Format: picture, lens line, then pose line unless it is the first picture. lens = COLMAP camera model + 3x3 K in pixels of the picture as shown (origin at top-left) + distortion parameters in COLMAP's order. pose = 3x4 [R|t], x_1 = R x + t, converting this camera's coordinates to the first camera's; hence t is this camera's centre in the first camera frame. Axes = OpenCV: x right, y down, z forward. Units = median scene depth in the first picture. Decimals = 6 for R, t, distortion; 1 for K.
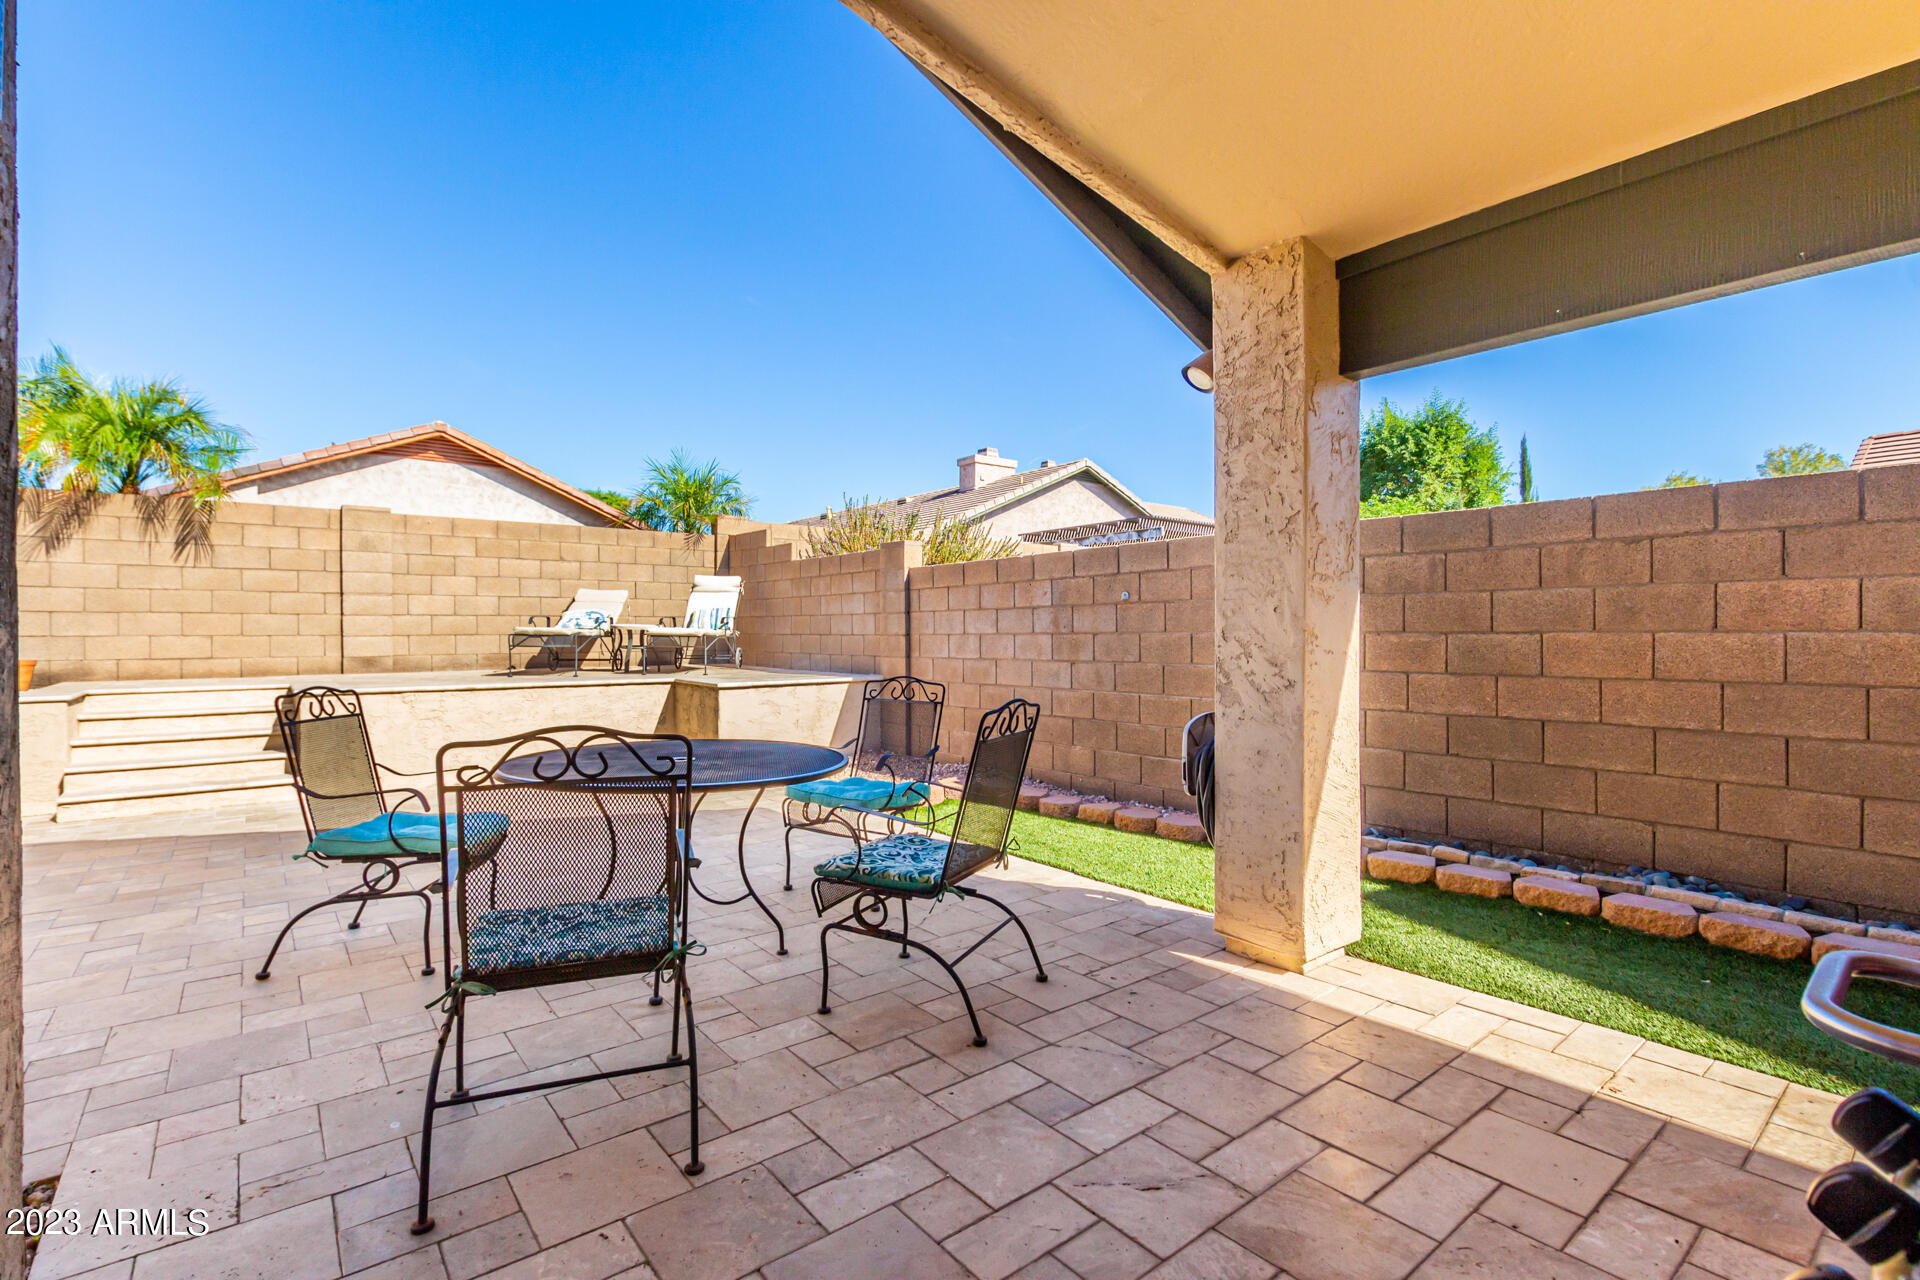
lens RADIAL K [[888.8, 0, 965.9], [0, 888.8, 630.3], [0, 0, 1]] dist [0.011053, 0.000606]
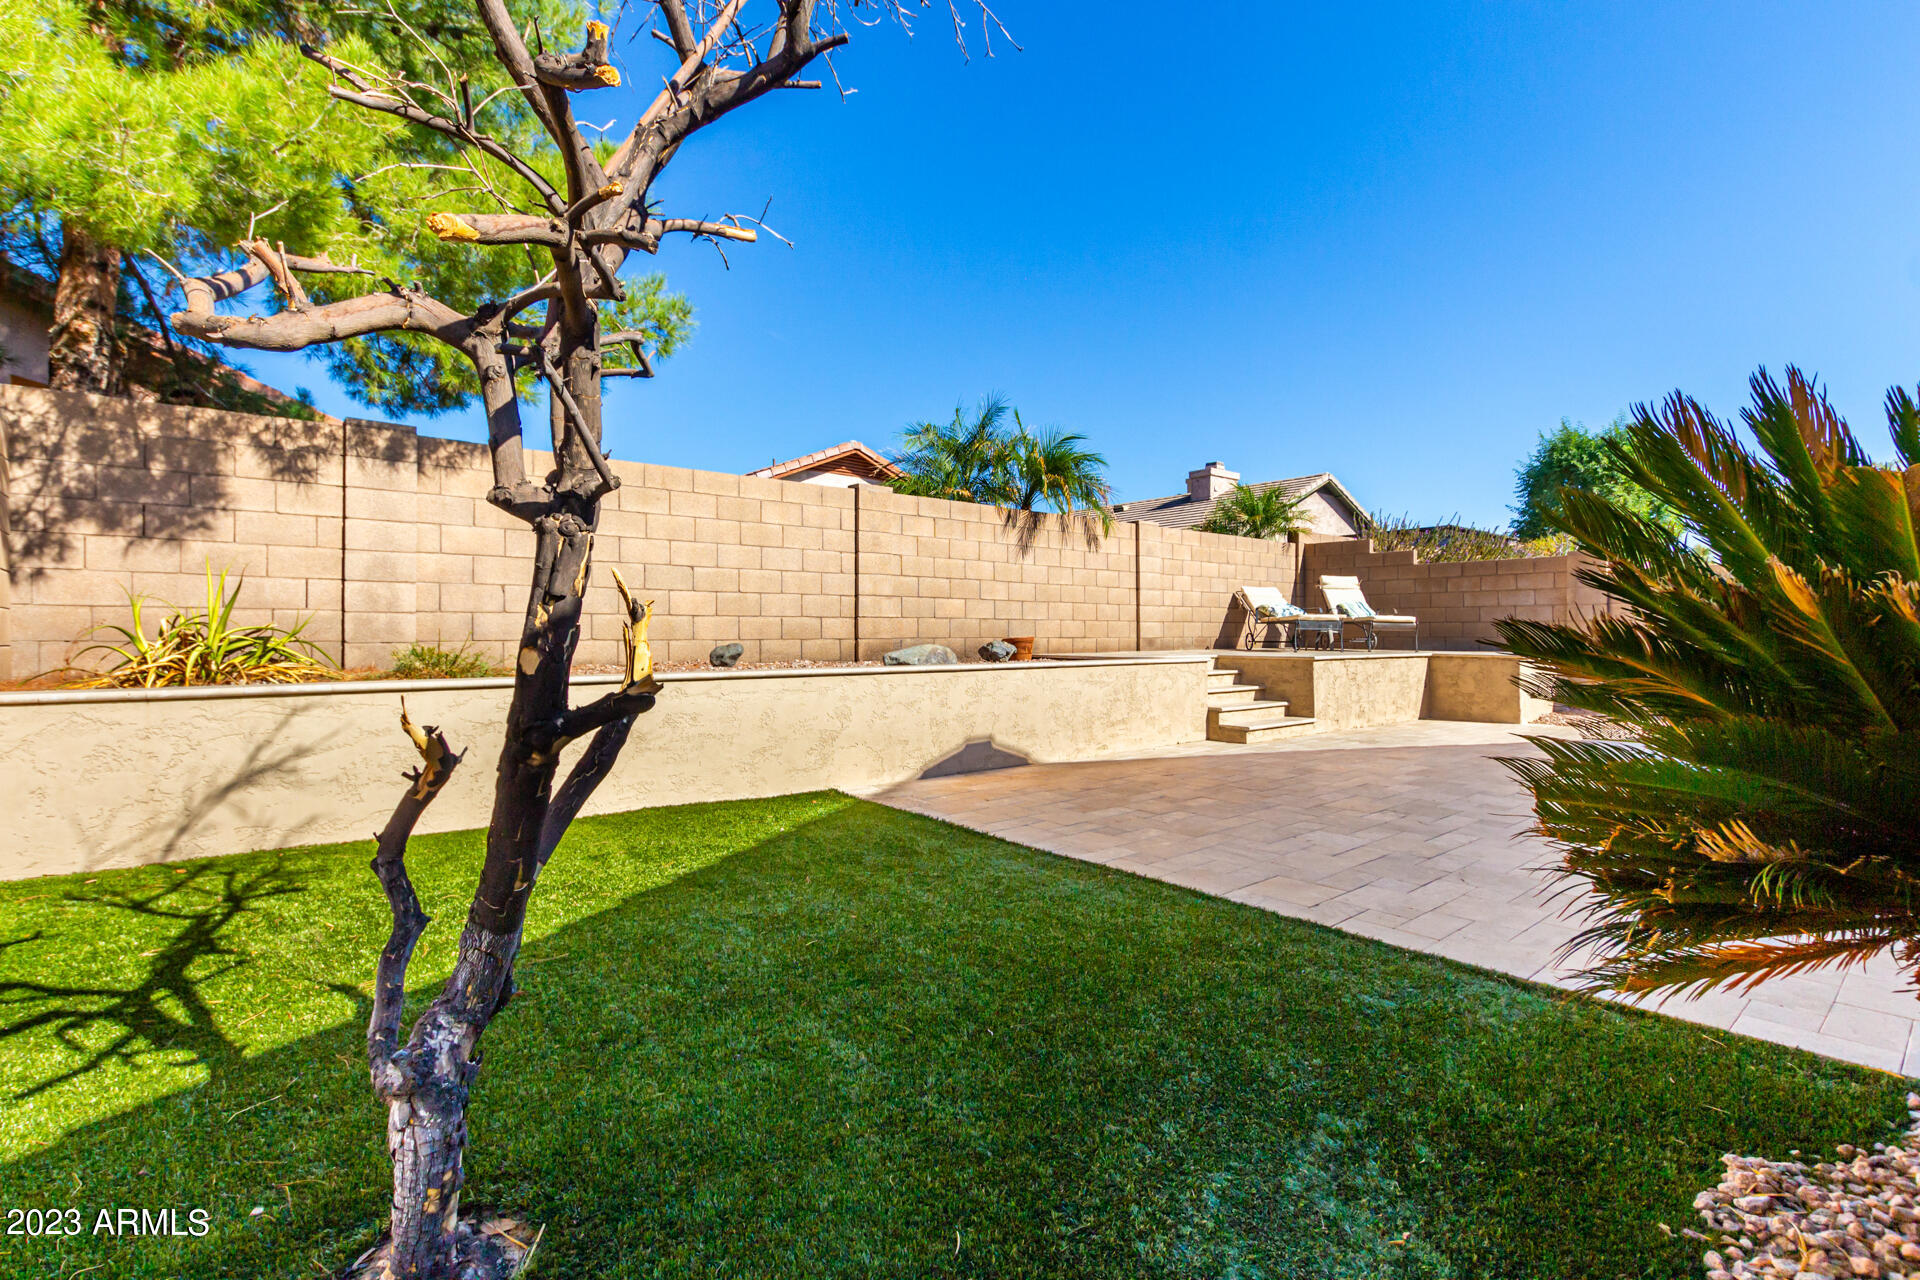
lens RADIAL K [[888.8, 0, 963.2], [0, 888.8, 647.3], [0, 0, 1]] dist [0.011053, 0.000606]
pose [[0.999401, -0.000653, 0.034607, -1.048564], [0.000126, 0.999884, 0.015236, 0.024879], [-0.034613, -0.015223, 0.999285, -0.290935]]
